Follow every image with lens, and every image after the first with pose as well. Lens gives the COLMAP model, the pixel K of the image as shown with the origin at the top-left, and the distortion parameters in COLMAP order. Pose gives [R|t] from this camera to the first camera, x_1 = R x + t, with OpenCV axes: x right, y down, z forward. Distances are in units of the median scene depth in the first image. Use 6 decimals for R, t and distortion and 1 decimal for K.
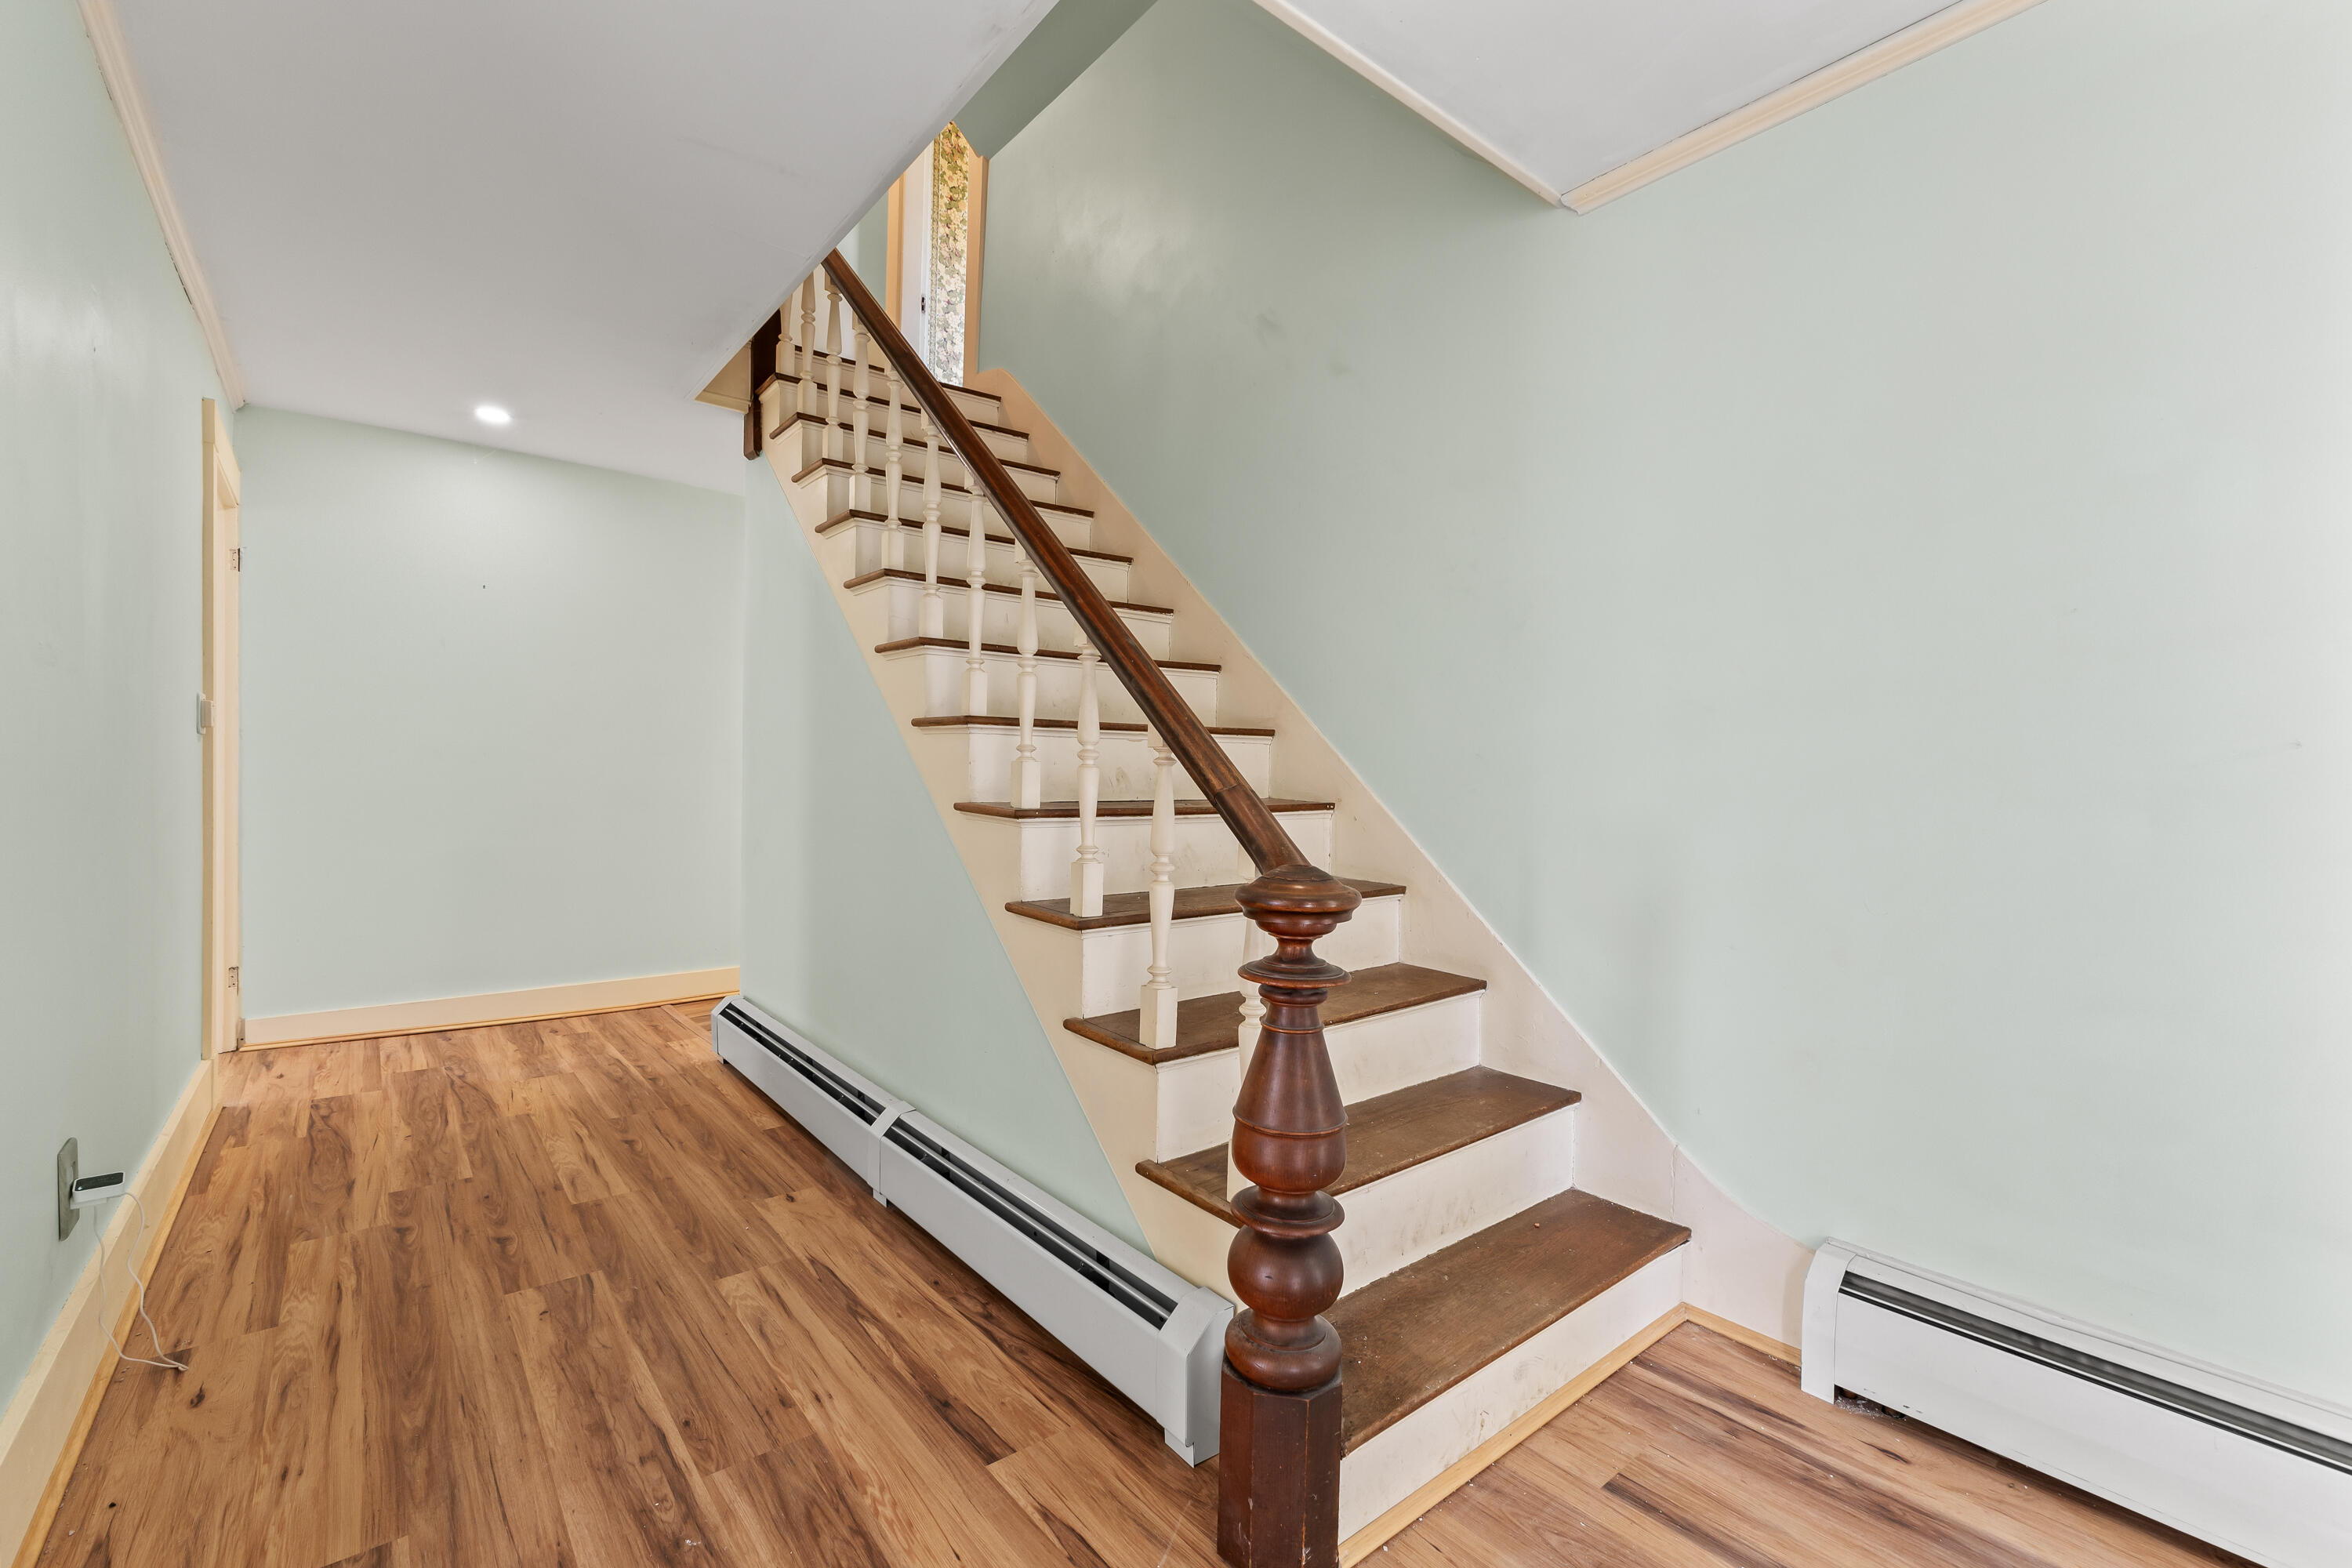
lens RADIAL K [[1008.9, 0, 1159.1], [0, 1008.9, 792.6], [0, 0, 1]] dist [-0.007161, -0.000081]
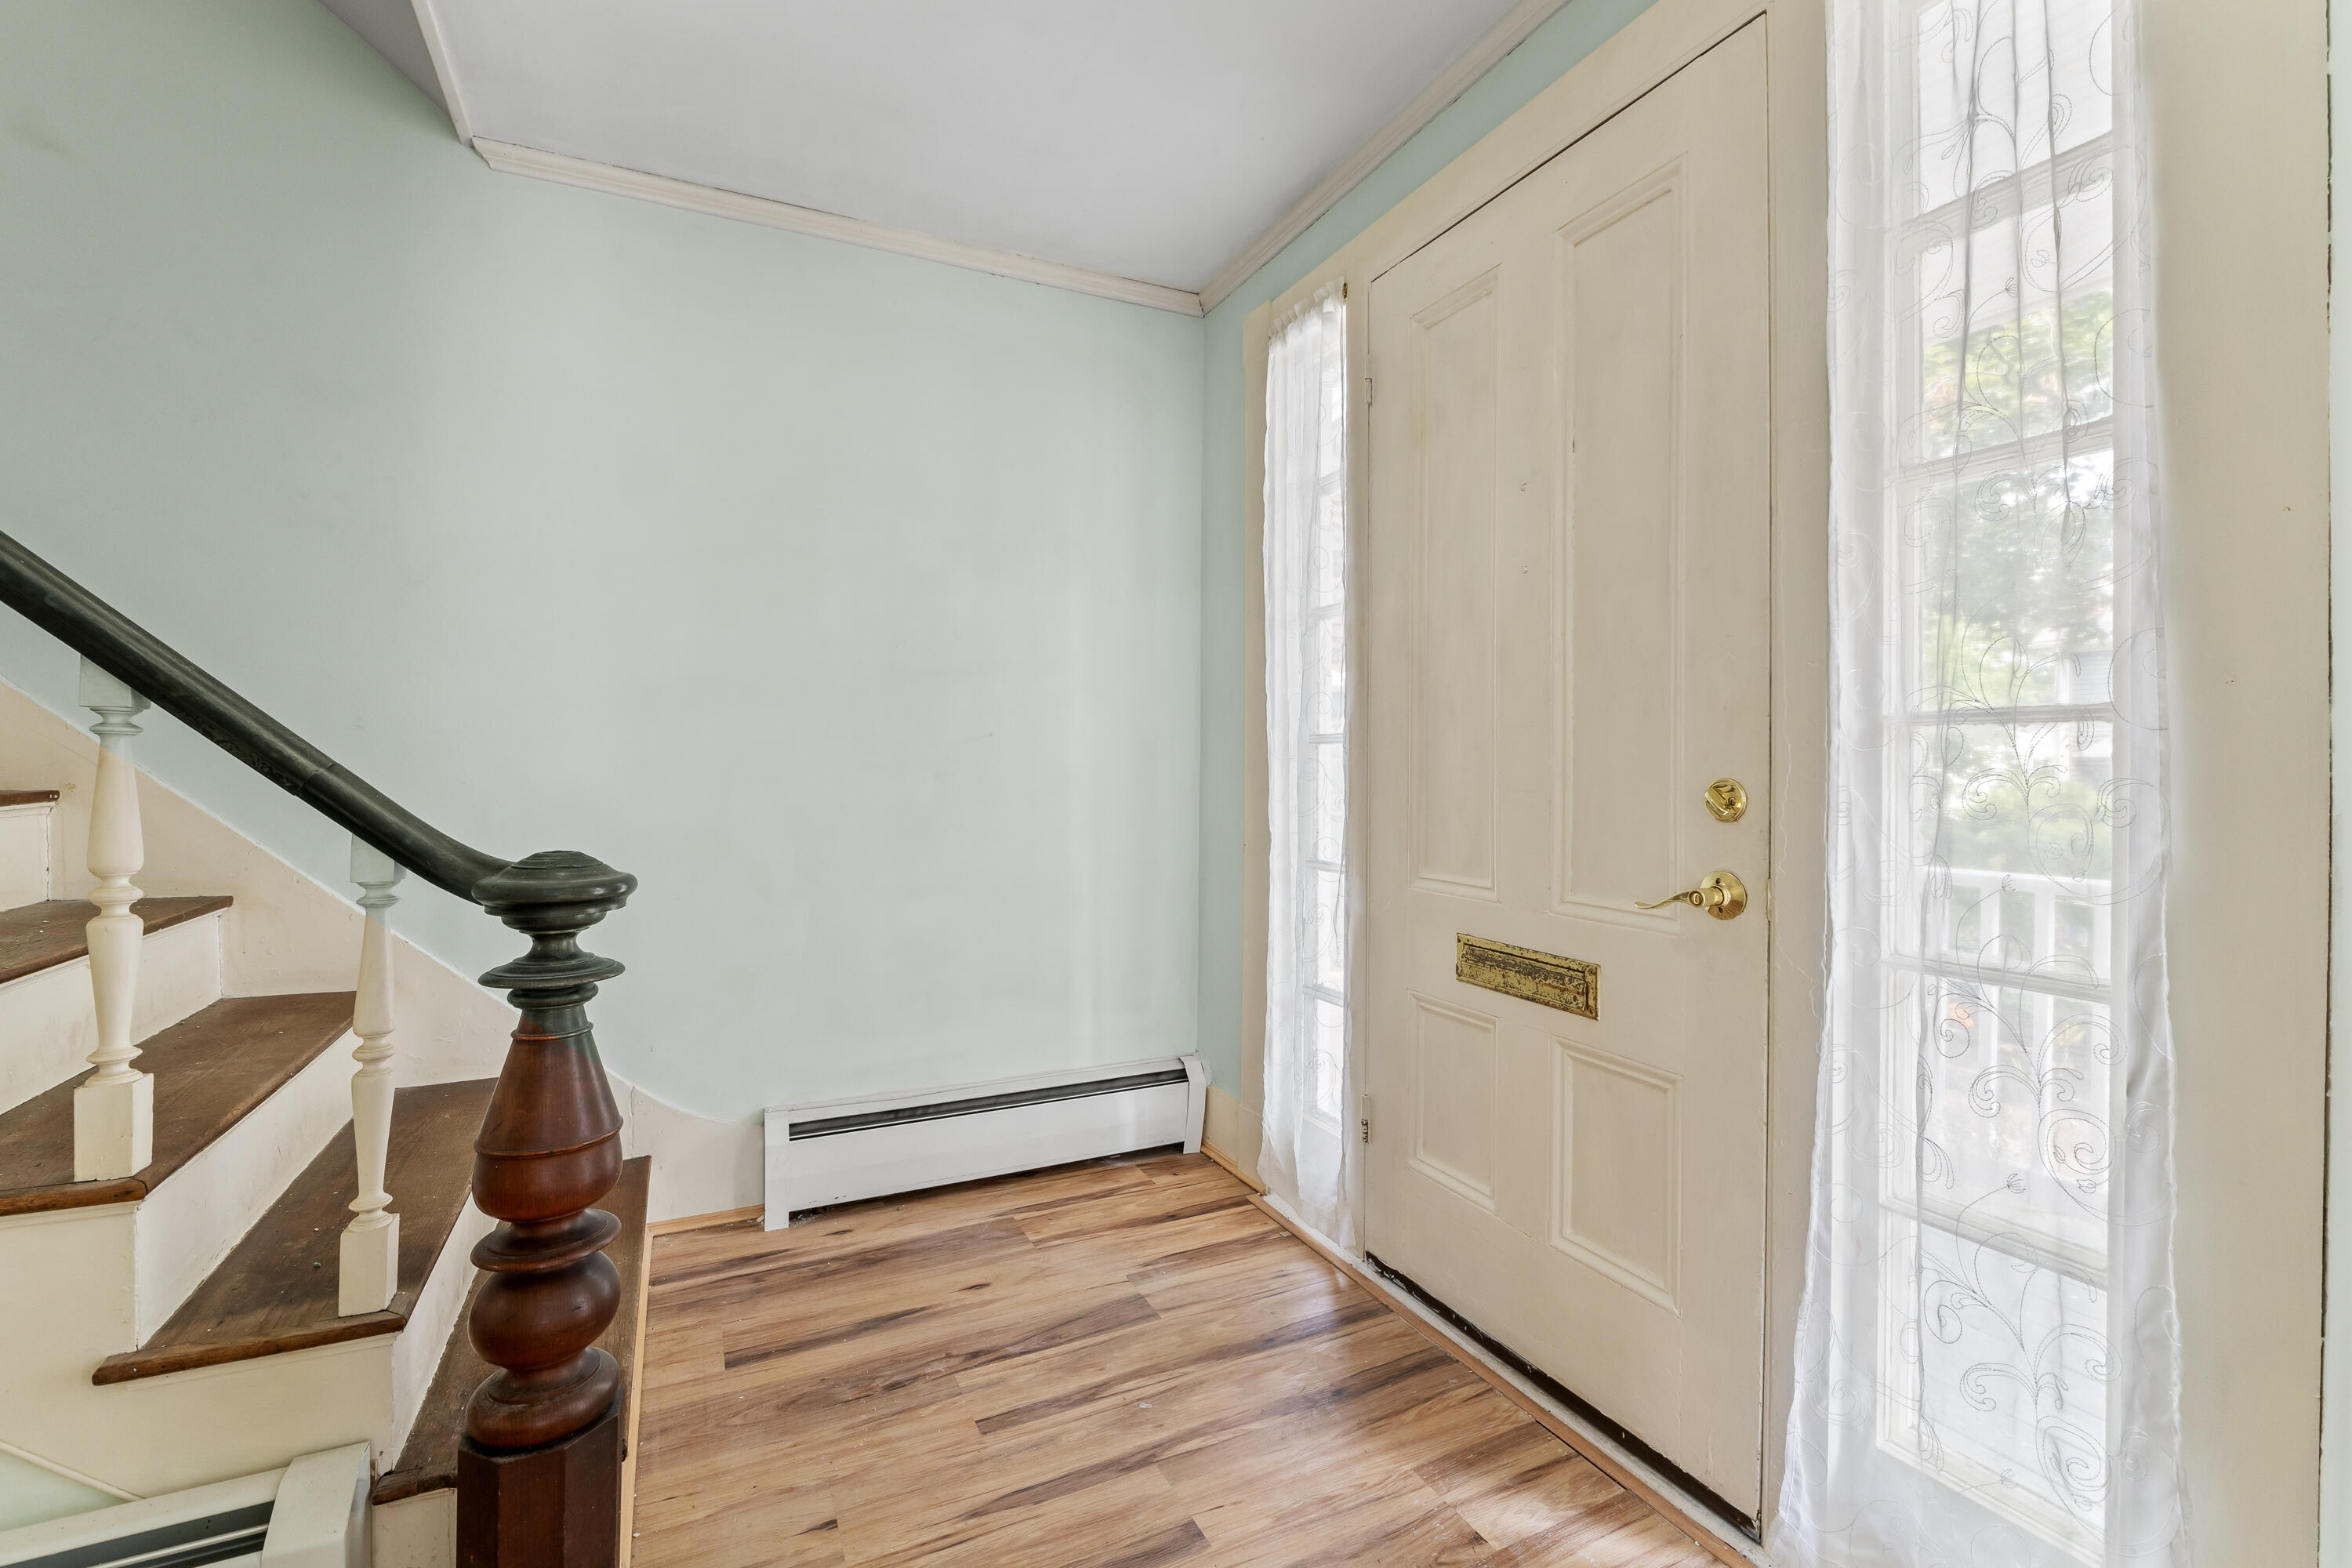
lens RADIAL K [[1008.9, 0, 1170.6], [0, 1008.9, 764.0], [0, 0, 1]] dist [-0.007161, -0.000081]
pose [[0.198598, -0.009560, 0.980034, -0.553942], [0.009368, 0.999925, 0.007856, -0.009012], [-0.980036, 0.007621, 0.198673, 0.248016]]
